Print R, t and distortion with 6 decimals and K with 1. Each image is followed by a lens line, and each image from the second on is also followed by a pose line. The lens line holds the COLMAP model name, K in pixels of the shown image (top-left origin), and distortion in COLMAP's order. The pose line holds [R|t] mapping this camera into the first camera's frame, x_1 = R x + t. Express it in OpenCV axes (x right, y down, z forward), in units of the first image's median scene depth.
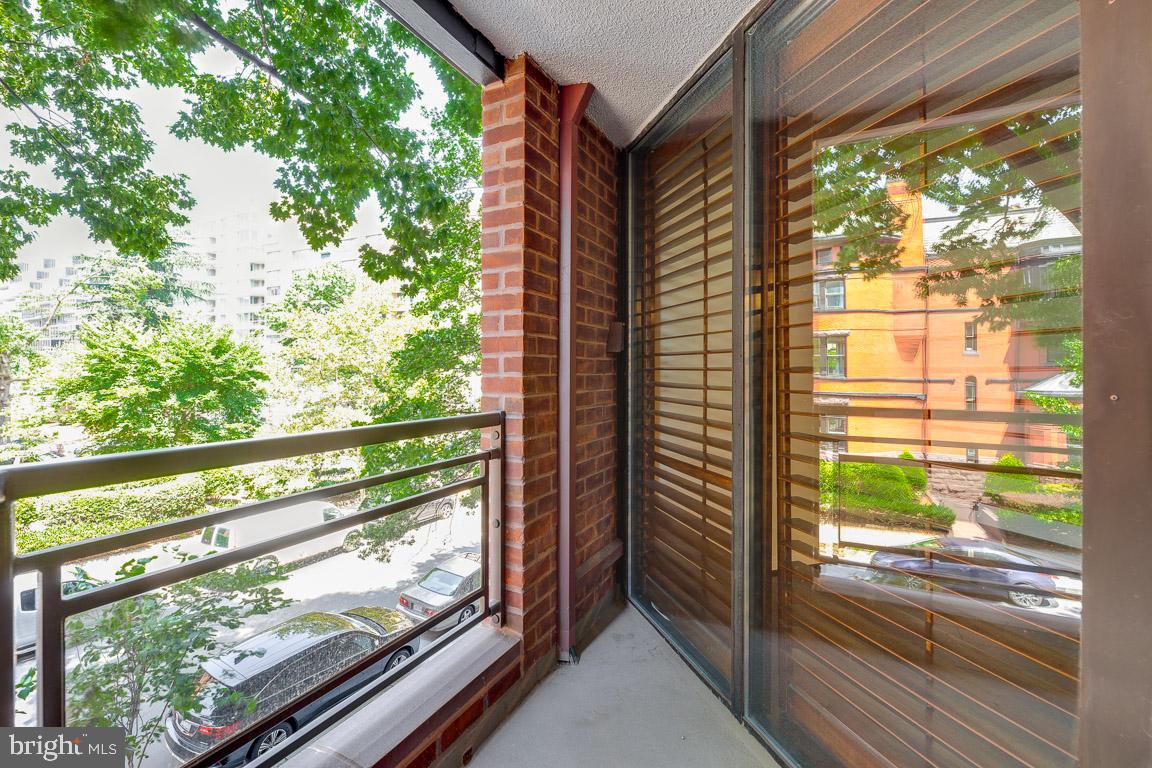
lens RADIAL K [[477.4, 0, 578.3], [0, 477.4, 381.4], [0, 0, 1]] dist [0.001525, 0.000102]
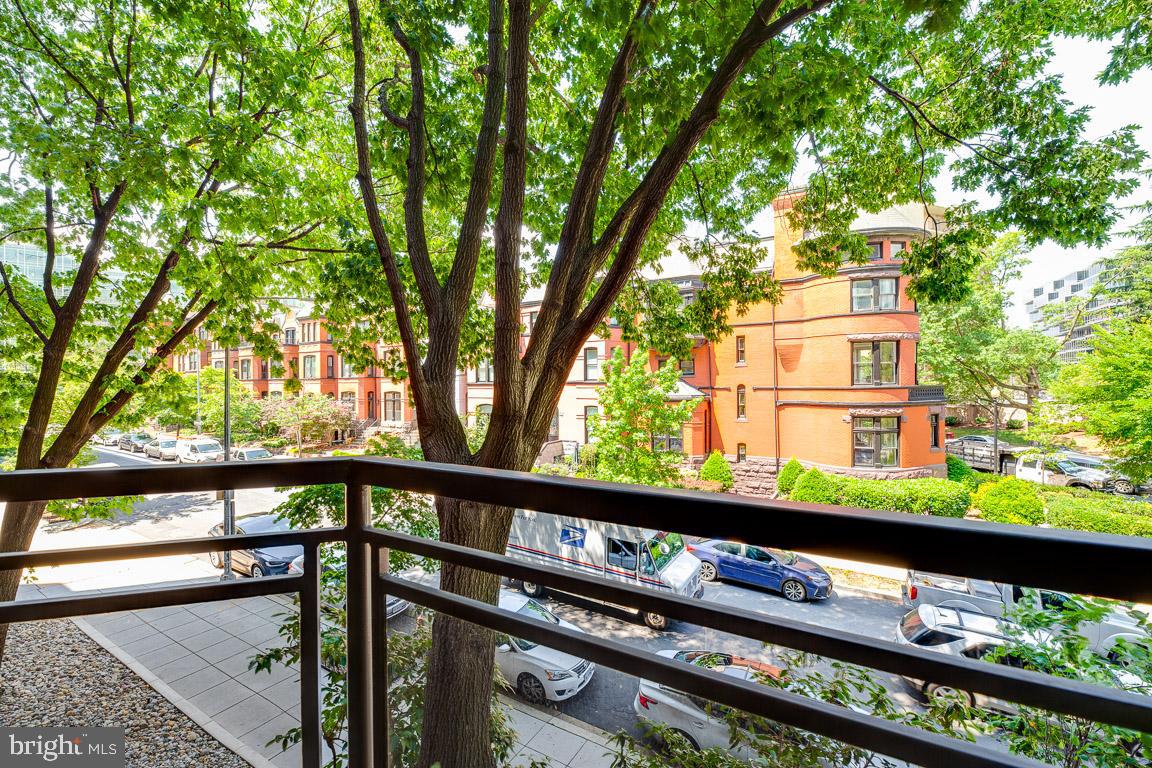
lens RADIAL K [[494.2, 0, 577.6], [0, 494.2, 389.3], [0, 0, 1]] dist [0.000838, -0.000019]
pose [[-0.049754, 0.004445, -0.998752, 0.023838], [-0.007948, 0.999957, 0.004847, -0.001650], [0.998730, 0.008179, -0.049717, 0.144198]]
